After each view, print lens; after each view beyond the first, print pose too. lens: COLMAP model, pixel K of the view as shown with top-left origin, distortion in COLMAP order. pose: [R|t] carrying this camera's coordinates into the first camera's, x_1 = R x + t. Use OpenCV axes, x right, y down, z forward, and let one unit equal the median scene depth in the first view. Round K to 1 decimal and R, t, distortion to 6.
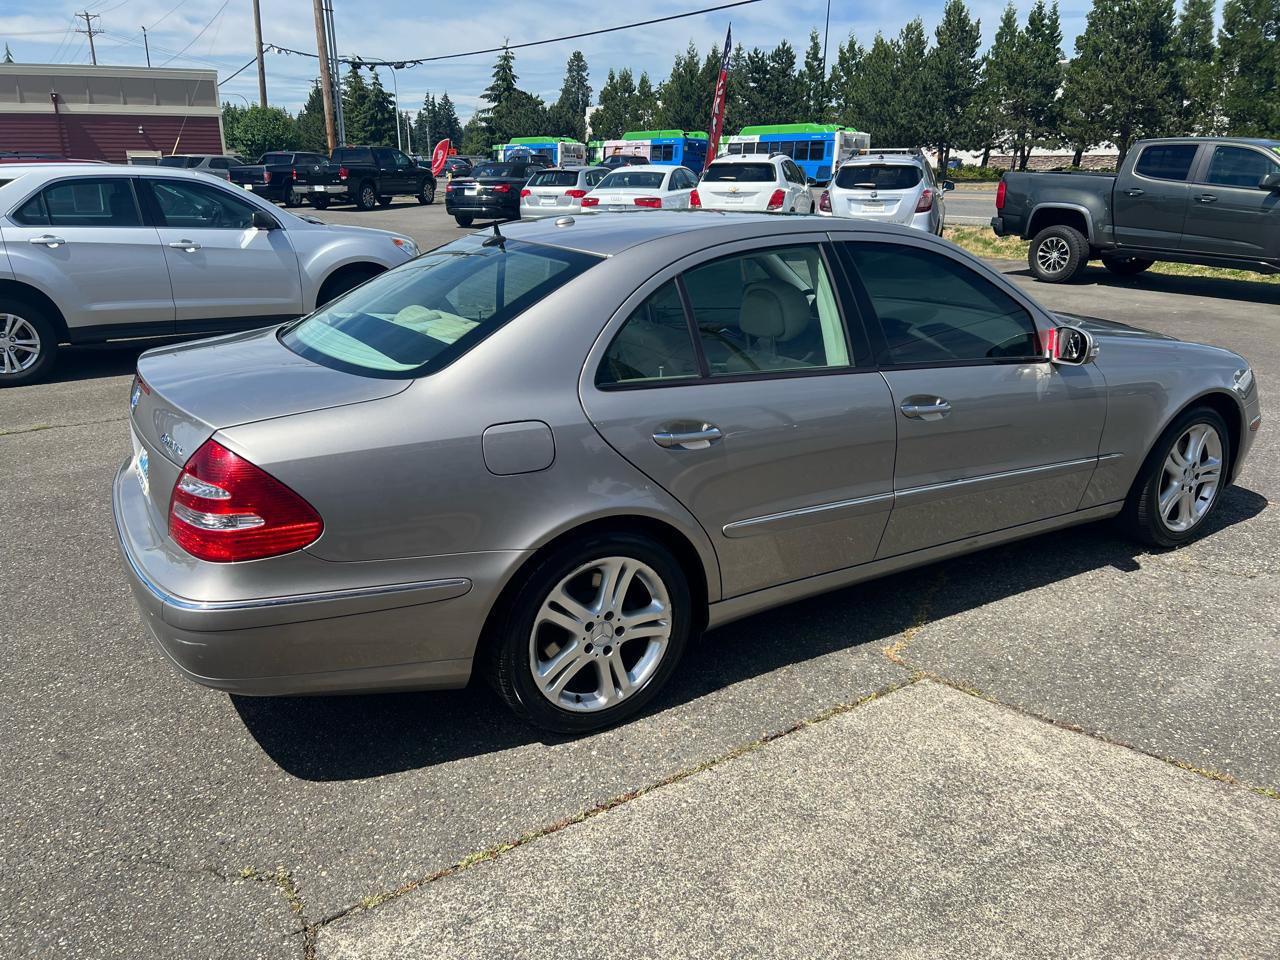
lens RADIAL K [[967.4, 0, 631.5], [0, 967.4, 478.5], [0, 0, 1]] dist [0.047028, -0.050140]
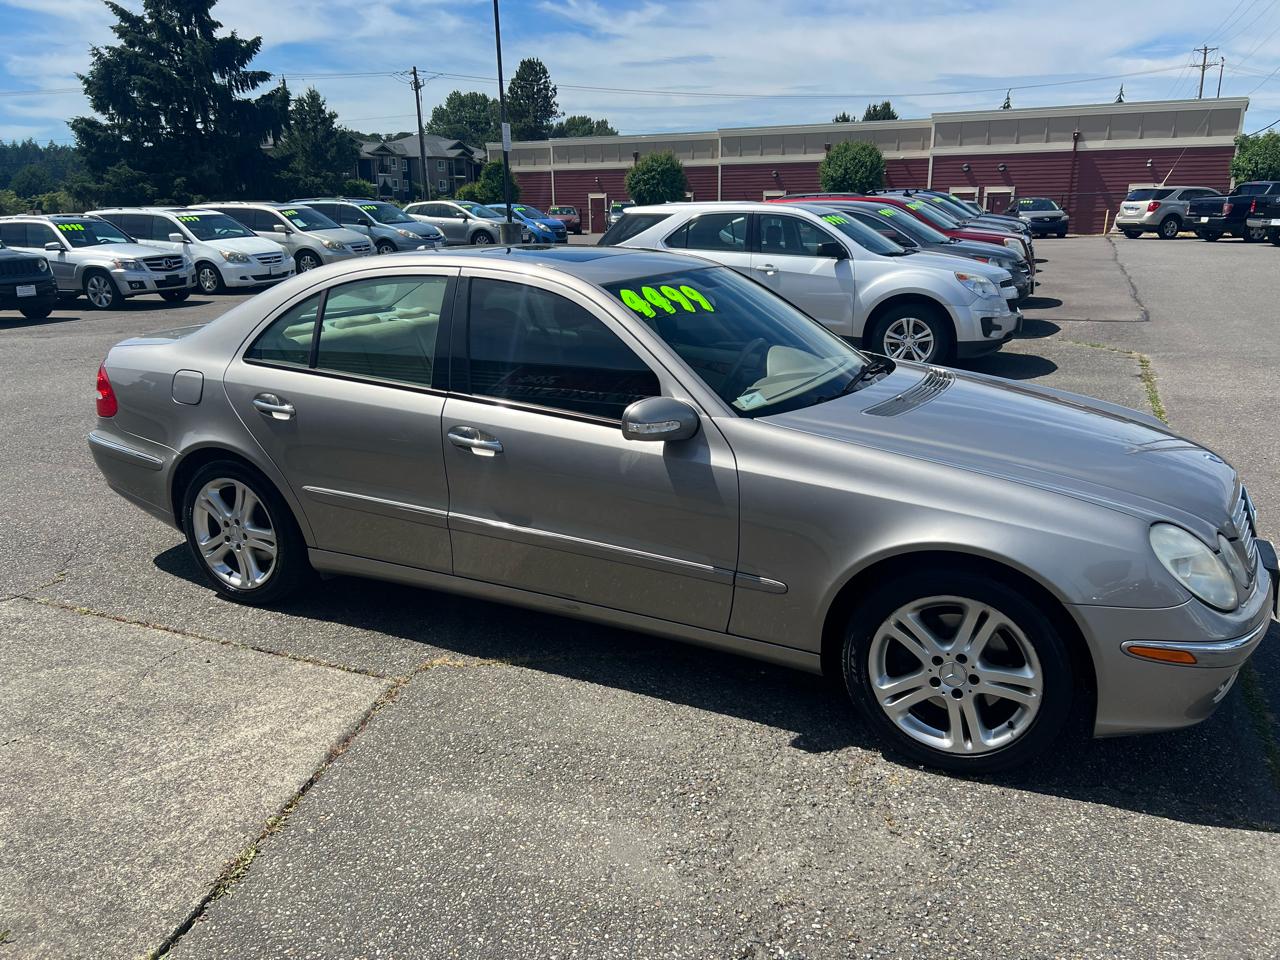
lens RADIAL K [[967.4, 0, 642.9], [0, 967.4, 478.2], [0, 0, 1]] dist [0.047028, -0.050140]
pose [[0.542971, 0.228159, -0.808162, 0.195874], [-0.252074, 0.962284, 0.102312, -0.029298], [0.801025, 0.148164, 0.580005, 0.087085]]
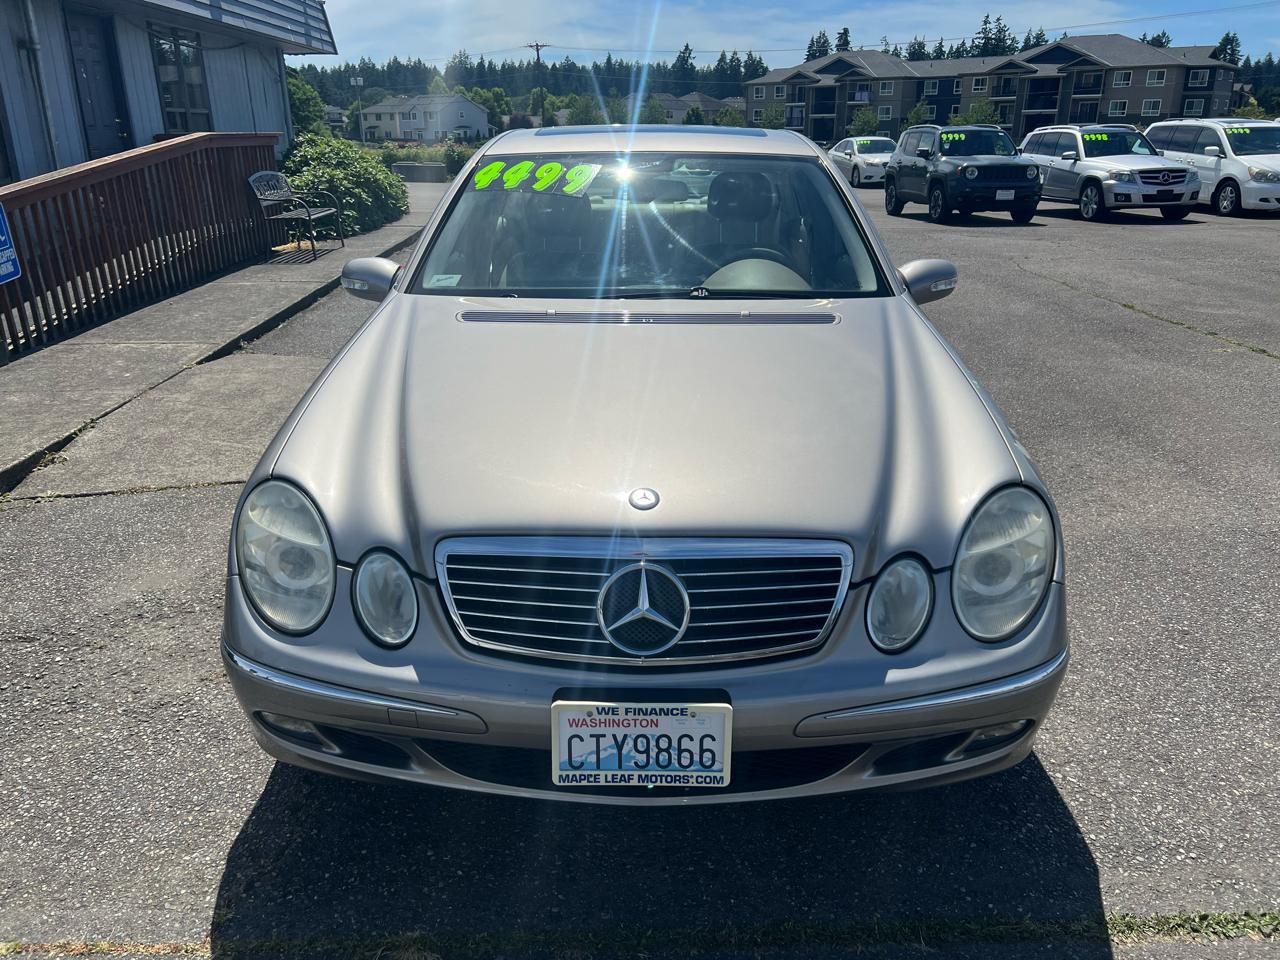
lens RADIAL K [[967.4, 0, 641.8], [0, 967.4, 481.8], [0, 0, 1]] dist [0.047028, -0.050140]
pose [[-0.519301, 0.296089, -0.801659, 0.190312], [-0.260209, 0.838737, 0.478343, -0.080169], [0.814013, 0.457003, -0.358512, 0.270702]]
